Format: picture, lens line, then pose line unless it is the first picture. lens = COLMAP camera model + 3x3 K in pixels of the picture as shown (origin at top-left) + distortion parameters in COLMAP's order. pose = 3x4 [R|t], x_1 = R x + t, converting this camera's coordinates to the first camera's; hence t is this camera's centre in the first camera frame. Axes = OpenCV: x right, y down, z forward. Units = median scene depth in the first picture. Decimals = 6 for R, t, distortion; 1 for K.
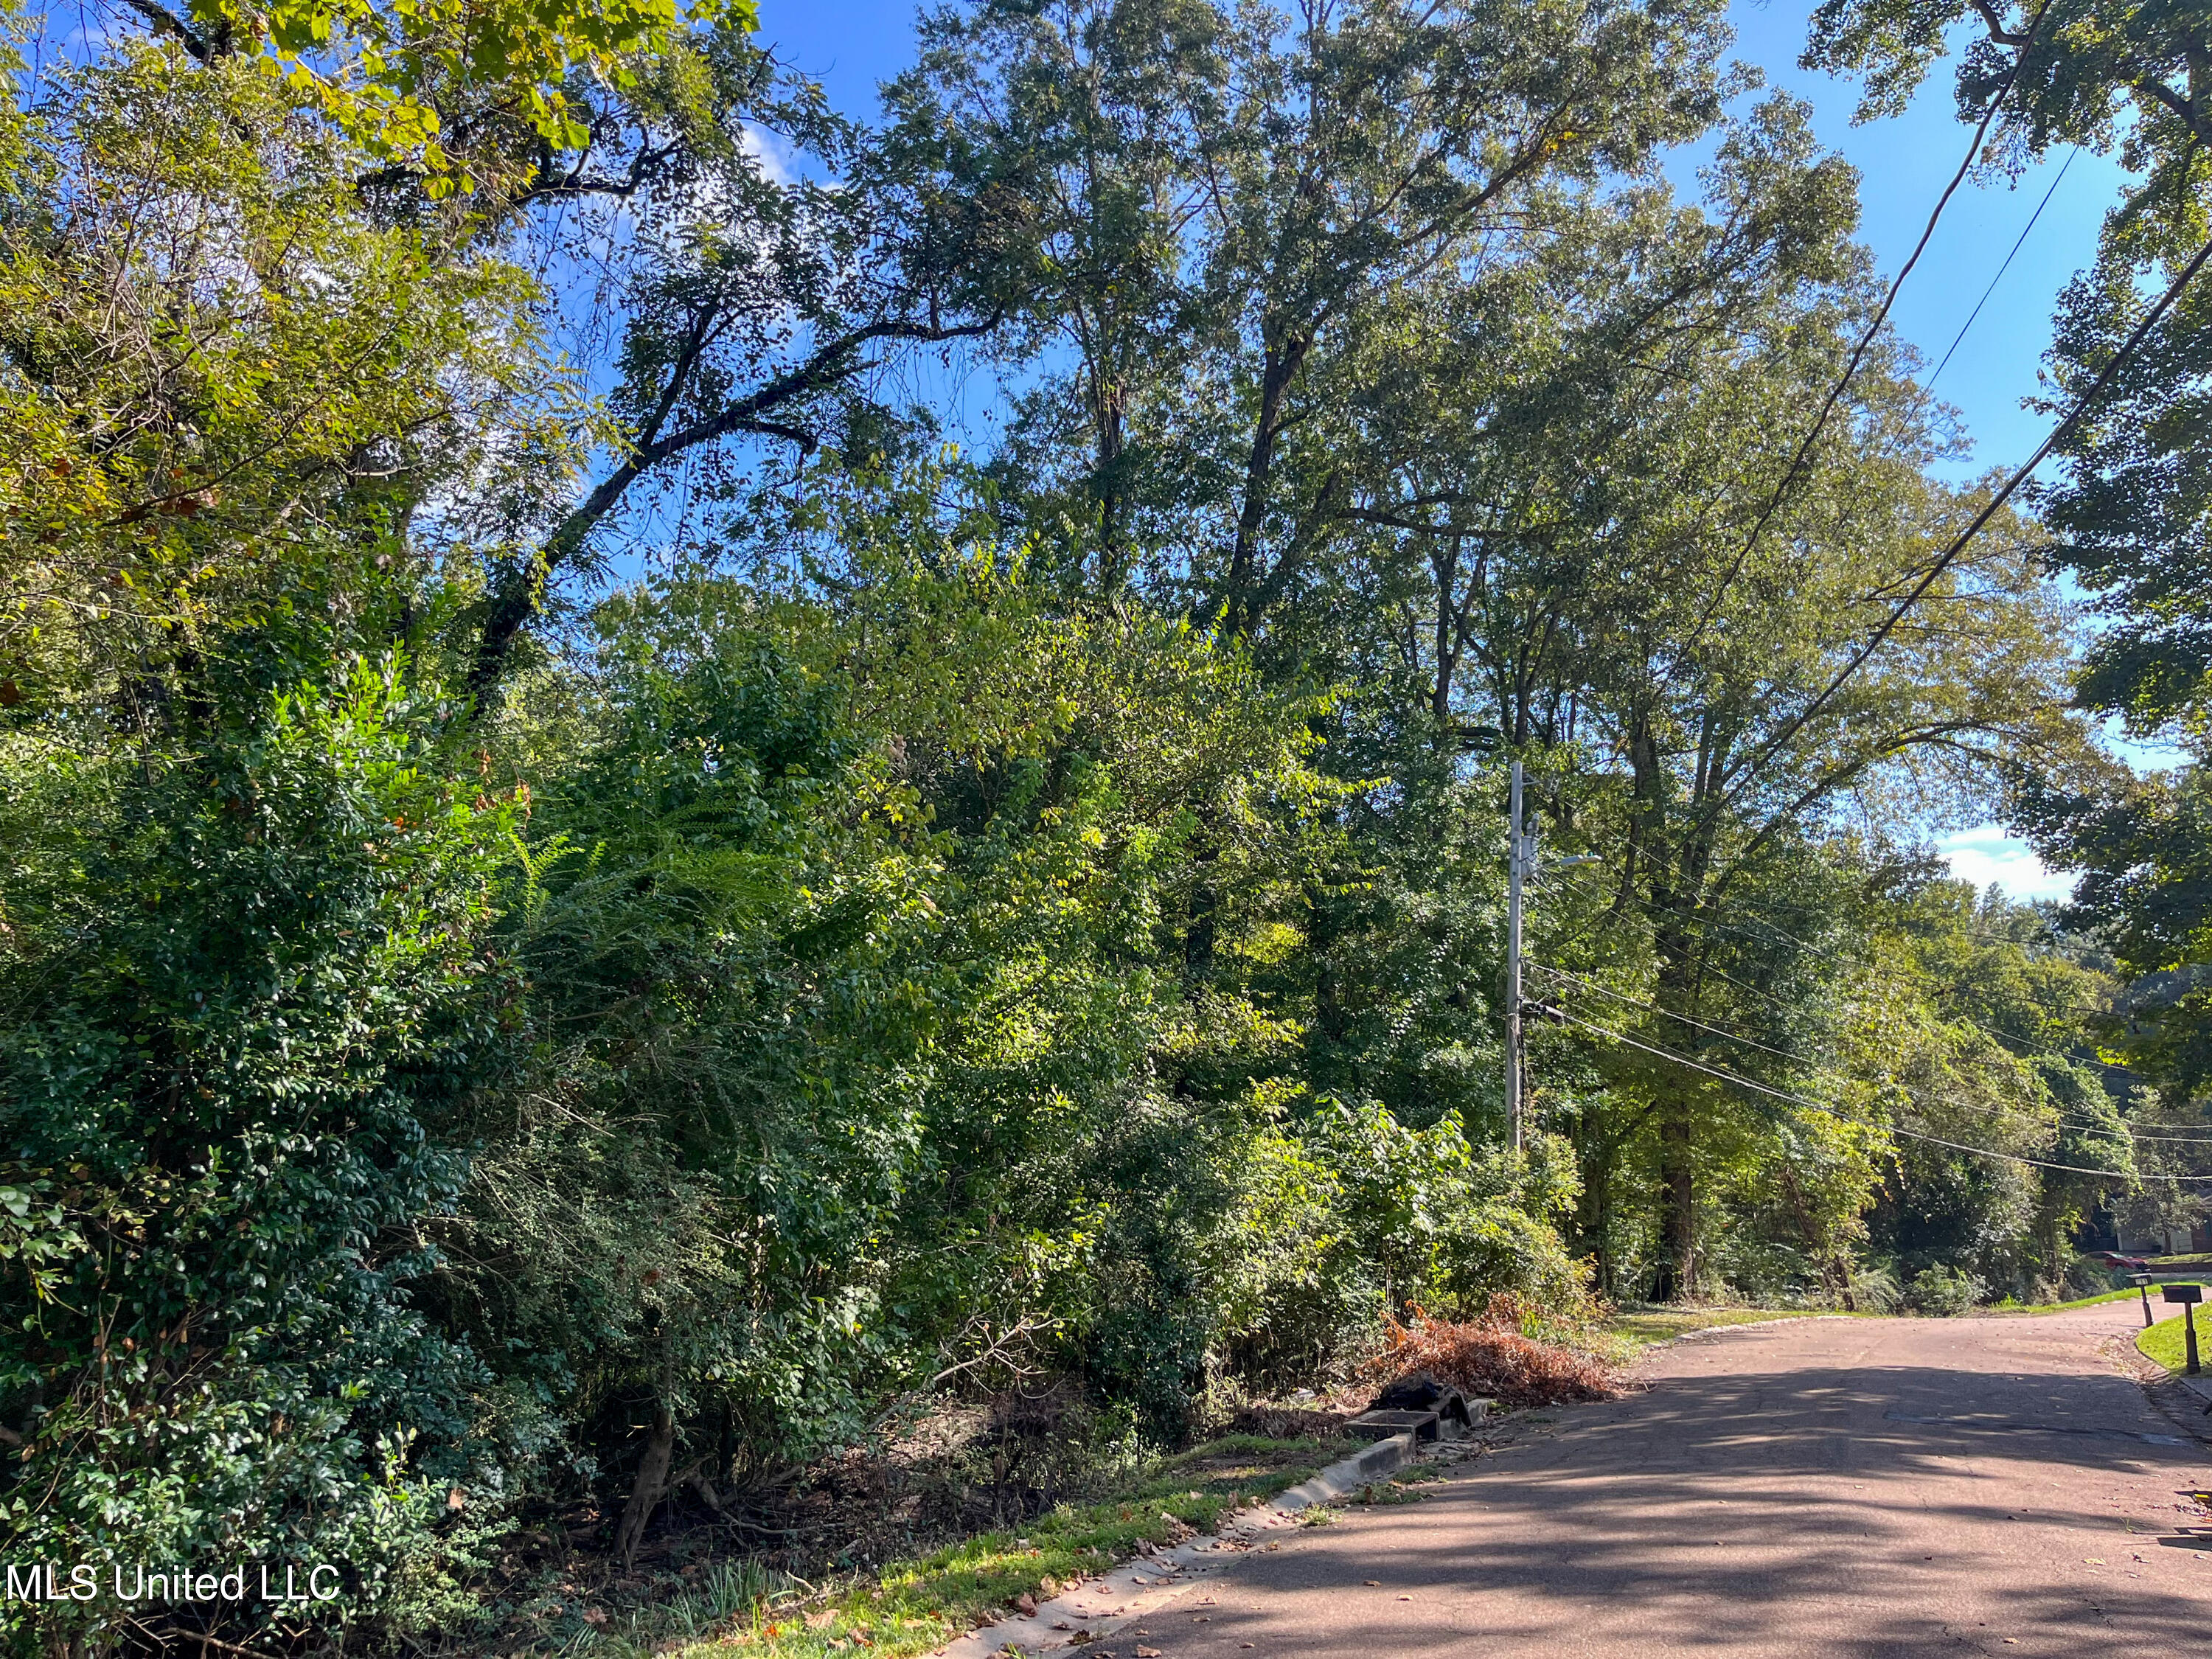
lens RADIAL K [[1680.9, 0, 1106.8], [0, 1680.9, 815.9], [0, 0, 1]] dist [0.010344, -0.000961]
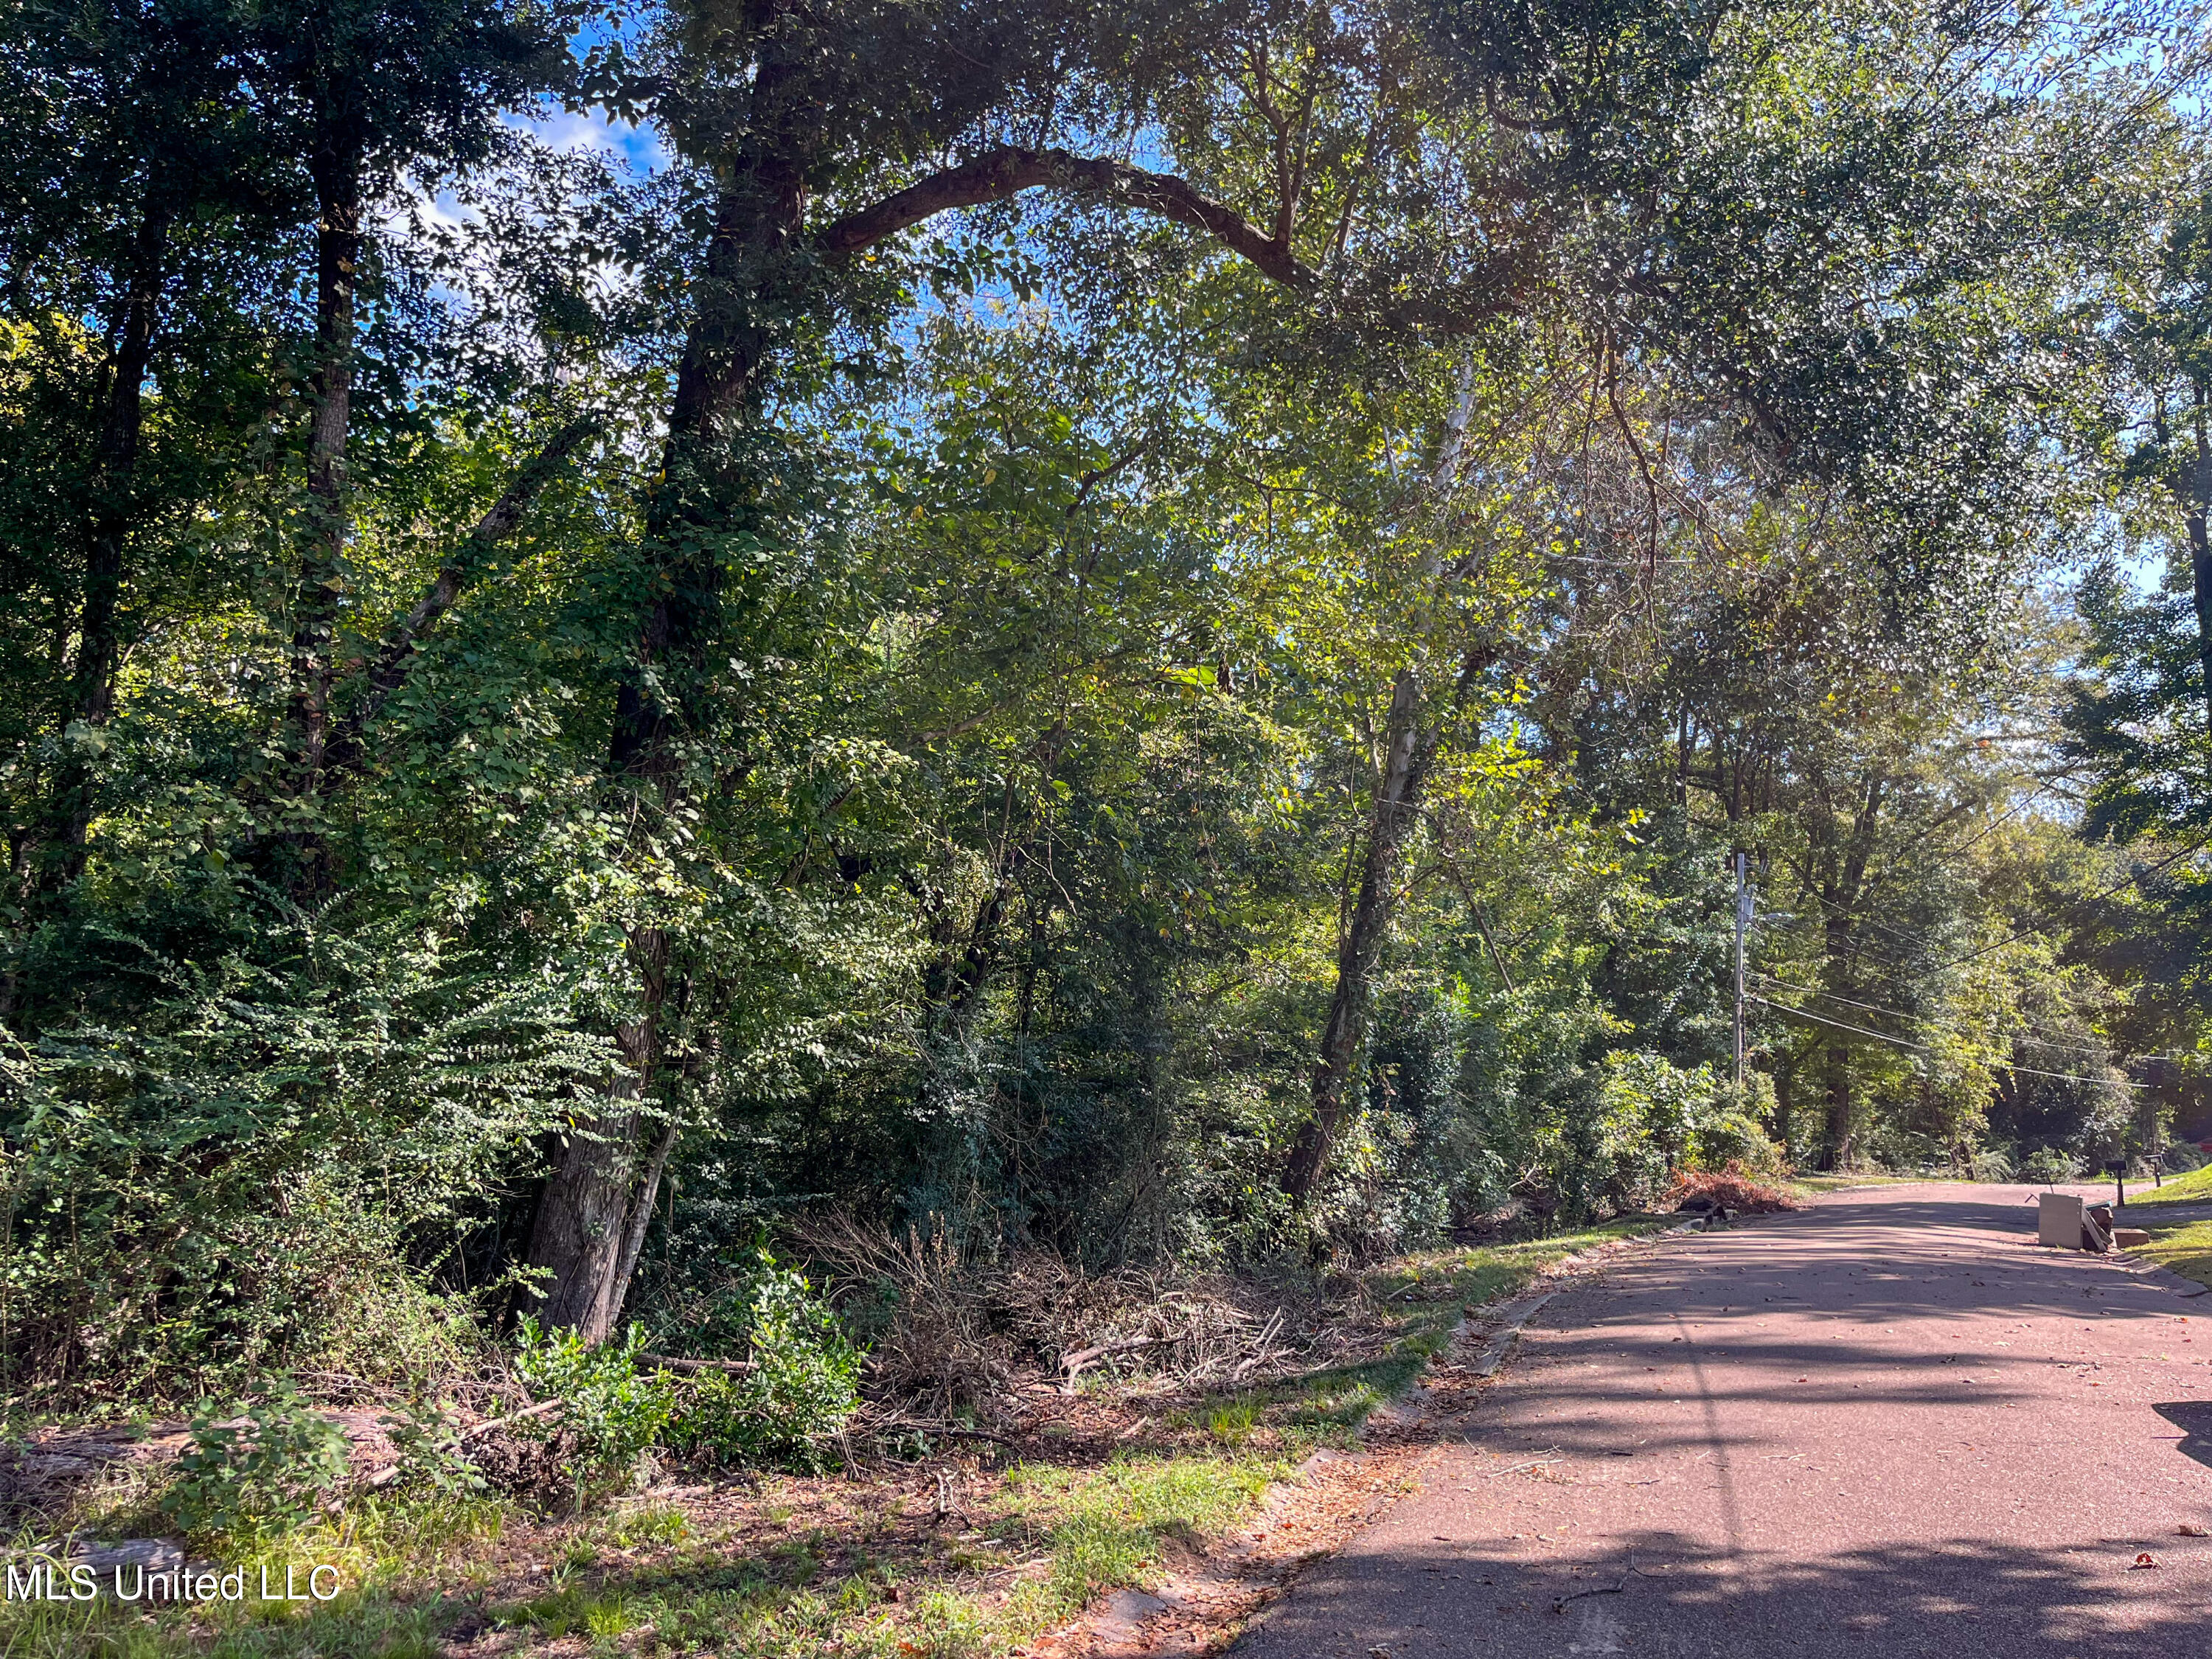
lens RADIAL K [[1680.9, 0, 1106.8], [0, 1680.9, 815.9], [0, 0, 1]] dist [0.010344, -0.000961]
pose [[0.995631, -0.006195, -0.093166, -0.215020], [0.012880, 0.997370, 0.071321, -0.182937], [0.092479, -0.072210, 0.993093, -0.681483]]
